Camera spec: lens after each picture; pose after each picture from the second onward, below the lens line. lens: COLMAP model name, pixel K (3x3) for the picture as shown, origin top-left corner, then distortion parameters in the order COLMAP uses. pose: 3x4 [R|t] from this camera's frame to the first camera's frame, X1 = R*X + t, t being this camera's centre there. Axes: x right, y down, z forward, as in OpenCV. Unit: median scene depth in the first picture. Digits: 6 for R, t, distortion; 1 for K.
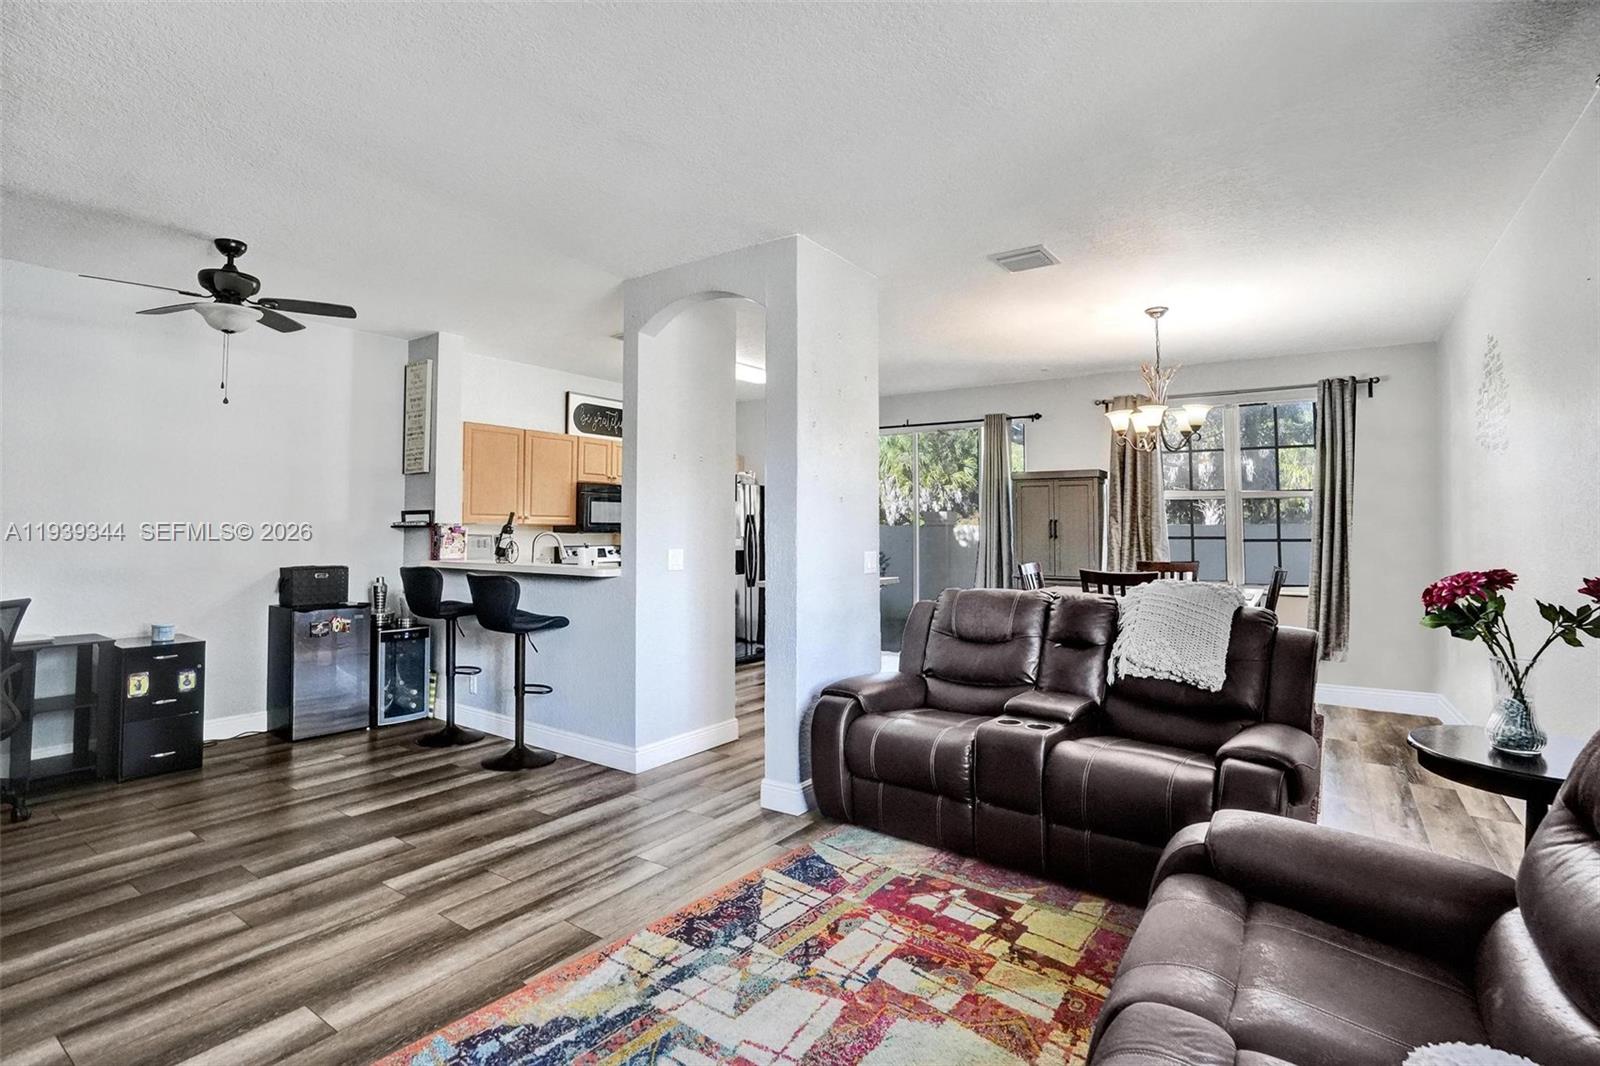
lens RADIAL K [[766.2, 0, 802.9], [0, 766.2, 497.7], [0, 0, 1]] dist [-0.057502, 0.018843]
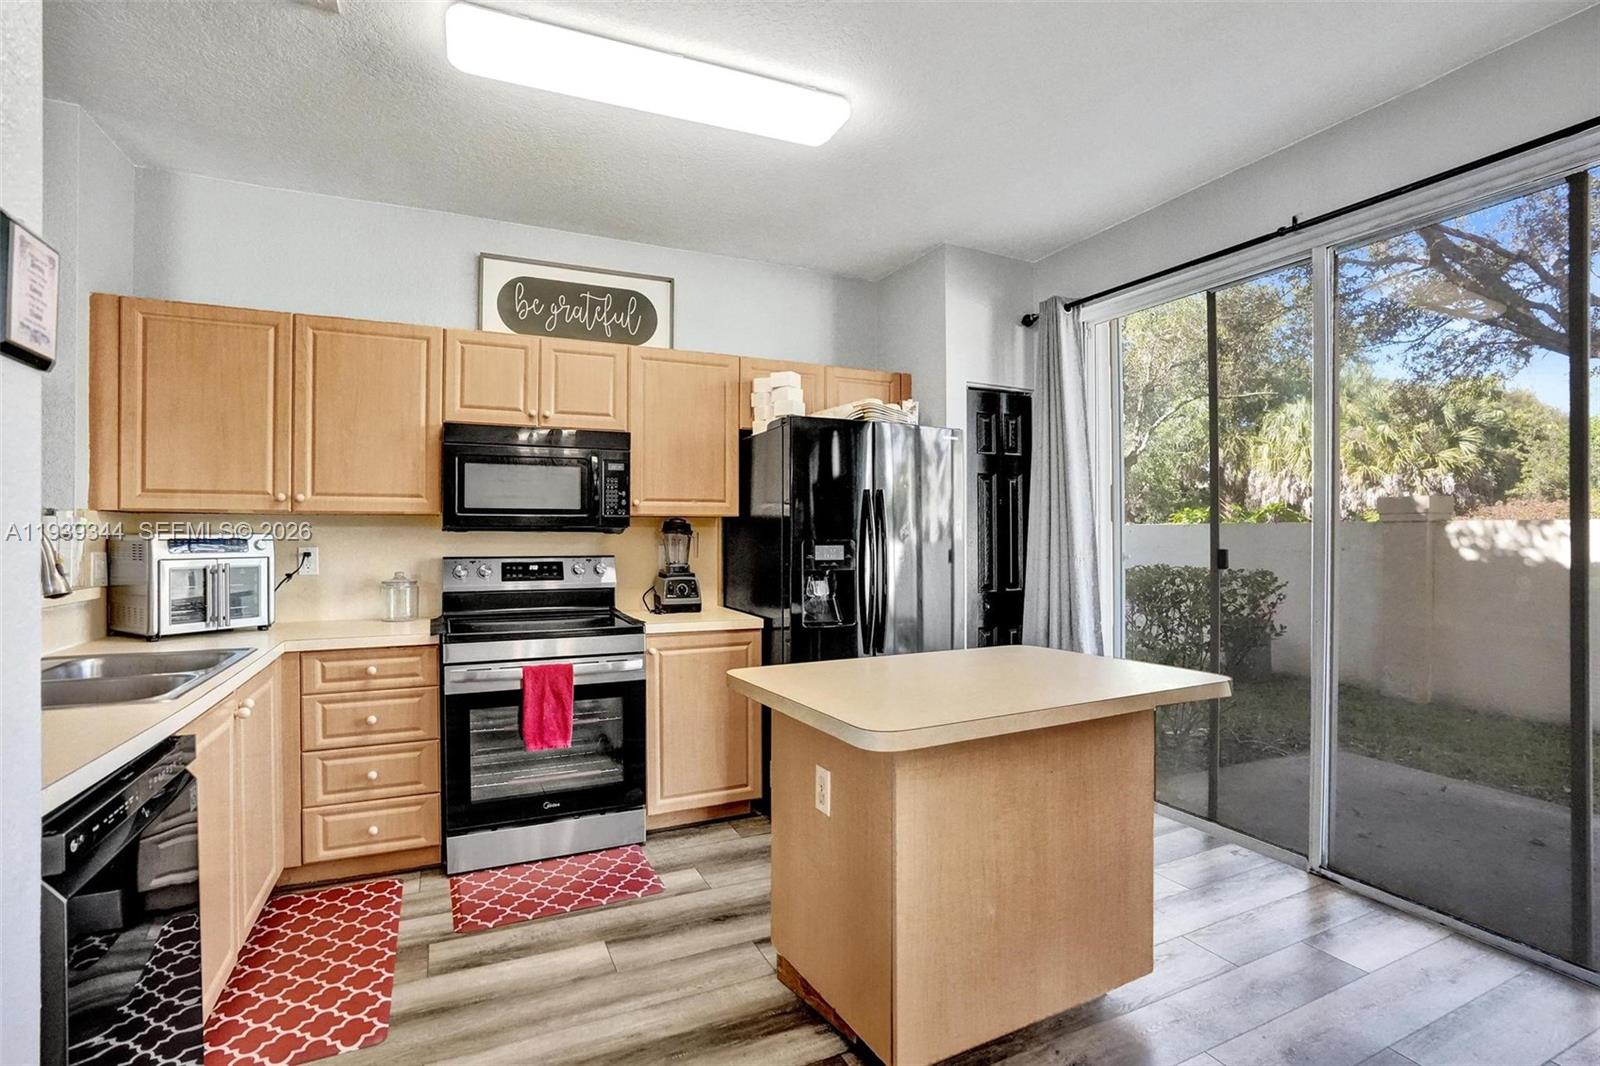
lens RADIAL K [[758.5, 0, 806.0], [0, 758.5, 528.8], [0, 0, 1]] dist [-0.071799, 0.030543]
pose [[0.868281, -0.002692, -0.496066, 0.210418], [0.020289, 0.999341, 0.030090, 0.056543], [0.495658, -0.036192, 0.867763, 1.116248]]
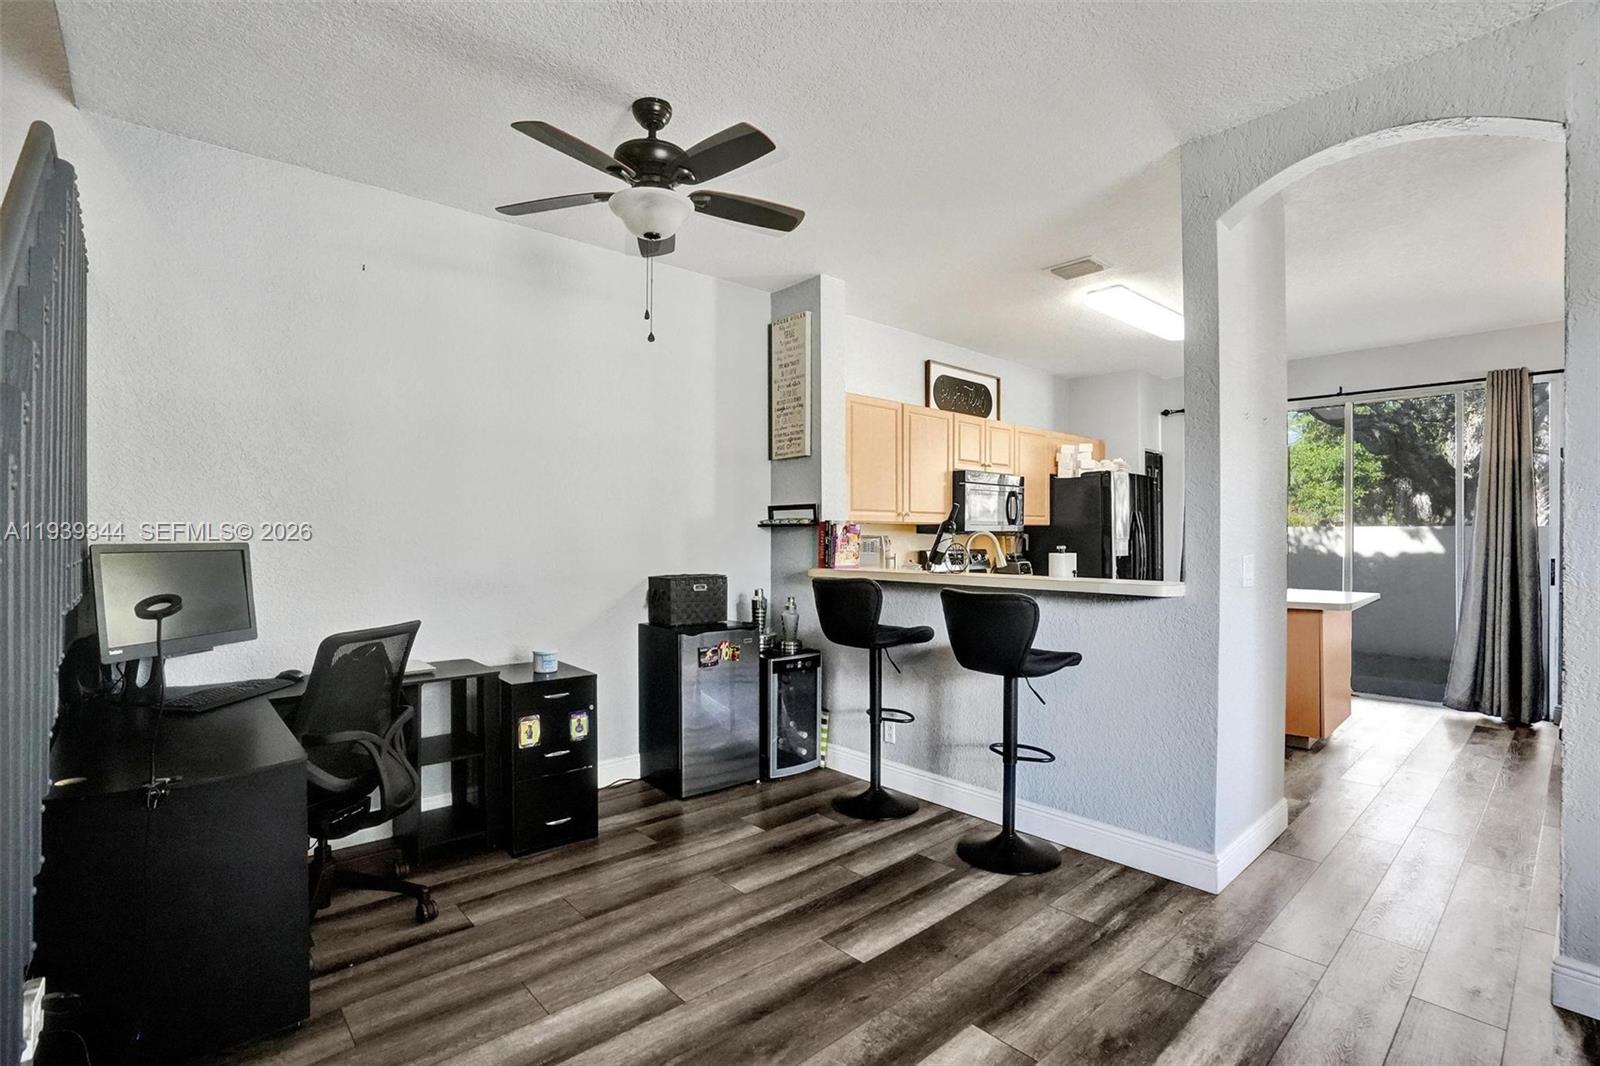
lens RADIAL K [[746.8, 0, 801.4], [0, 746.8, 540.9], [0, 0, 1]] dist [-0.072712, 0.030429]
pose [[0.972761, 0.000432, -0.231809, -0.427391], [0.010831, 0.998821, 0.047314, 0.023261], [0.231557, -0.048535, 0.971610, 0.320063]]
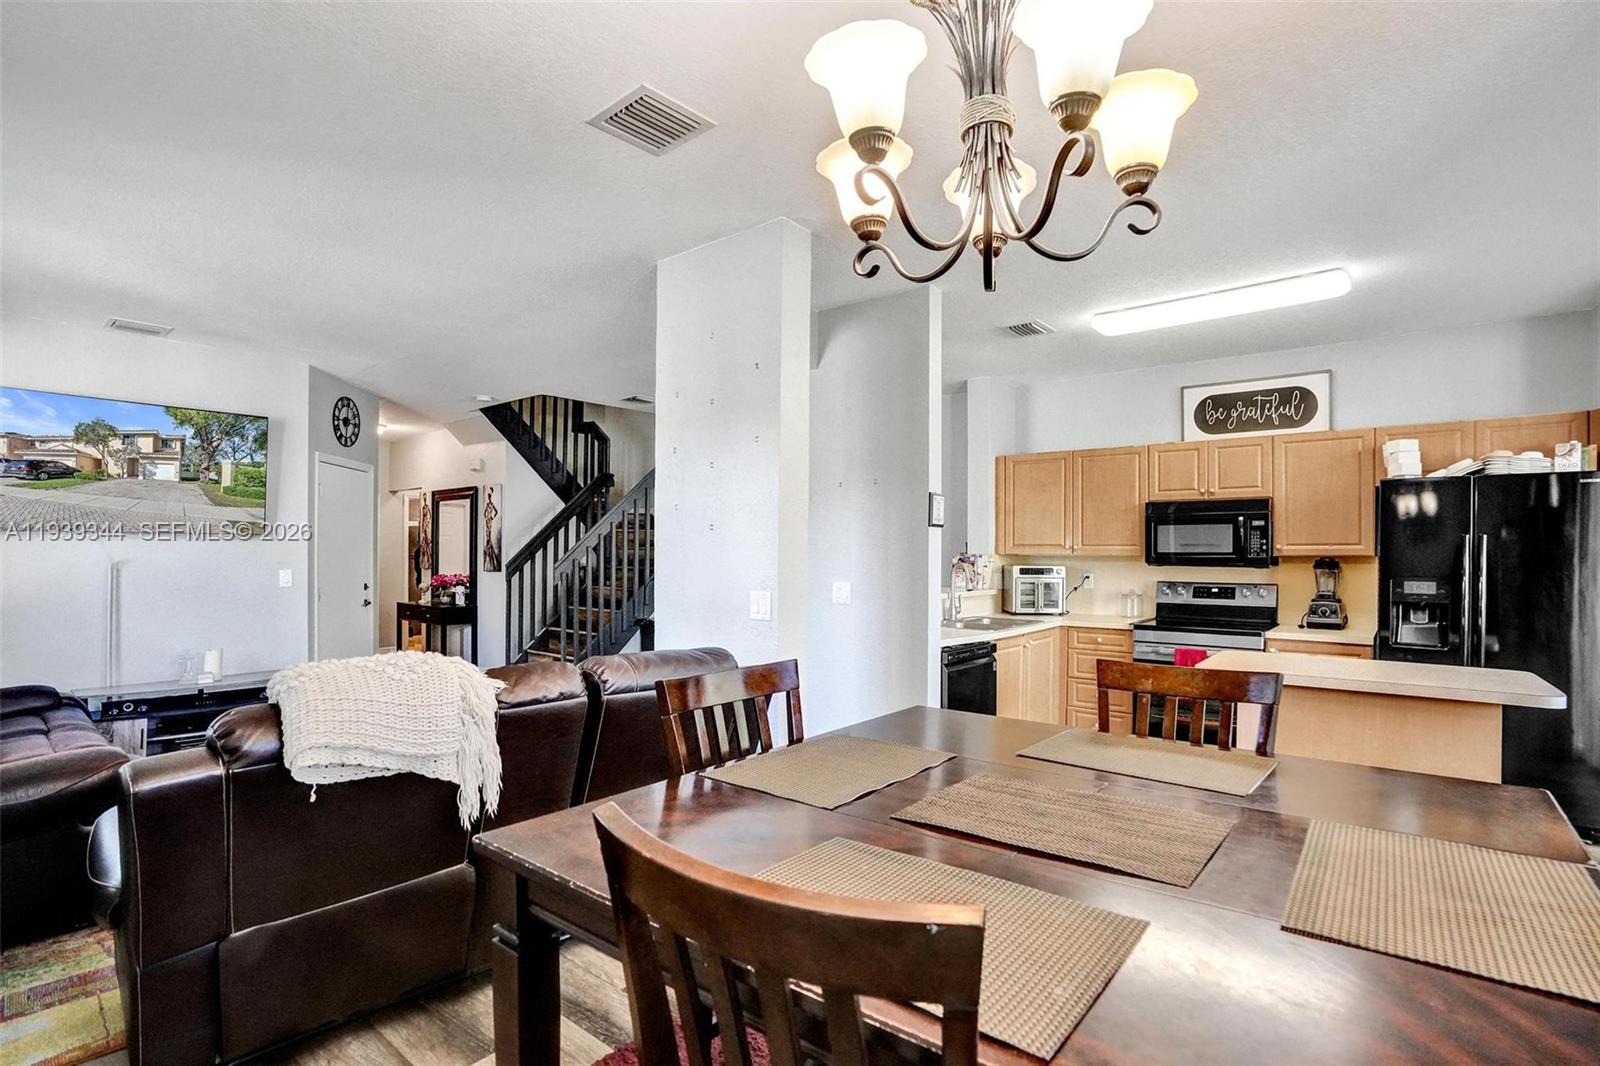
lens RADIAL K [[768.7, 0, 824.7], [0, 768.7, 559.5], [0, 0, 1]] dist [-0.026498, 0.014237]
pose [[-0.042551, 0.004253, -0.999085, 0.837830], [0.036131, 0.999343, 0.002715, 0.040095], [0.998441, -0.035982, -0.042677, 1.093693]]
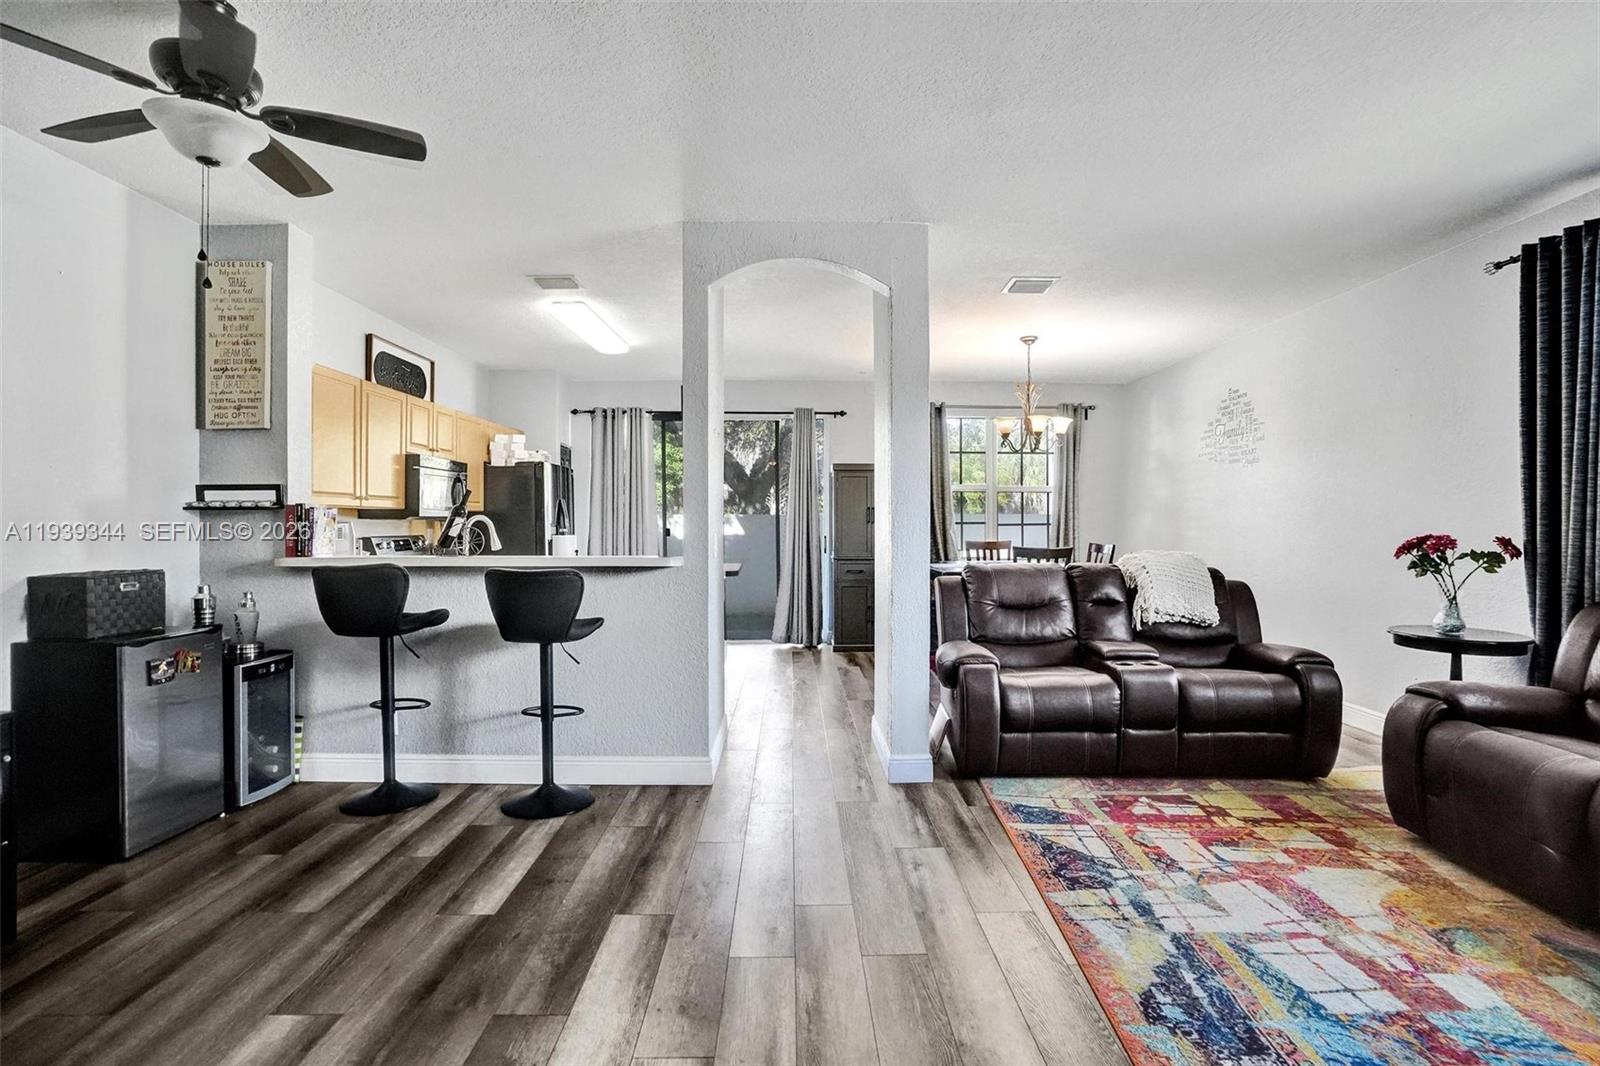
lens RADIAL K [[758.5, 0, 806.0], [0, 758.5, 528.8], [0, 0, 1]] dist [-0.071799, 0.030543]
pose [[0.812843, -0.007795, 0.582431, -0.643631], [-0.021232, 0.998850, 0.042999, 0.023137], [-0.582096, -0.047317, 0.811742, 0.233387]]
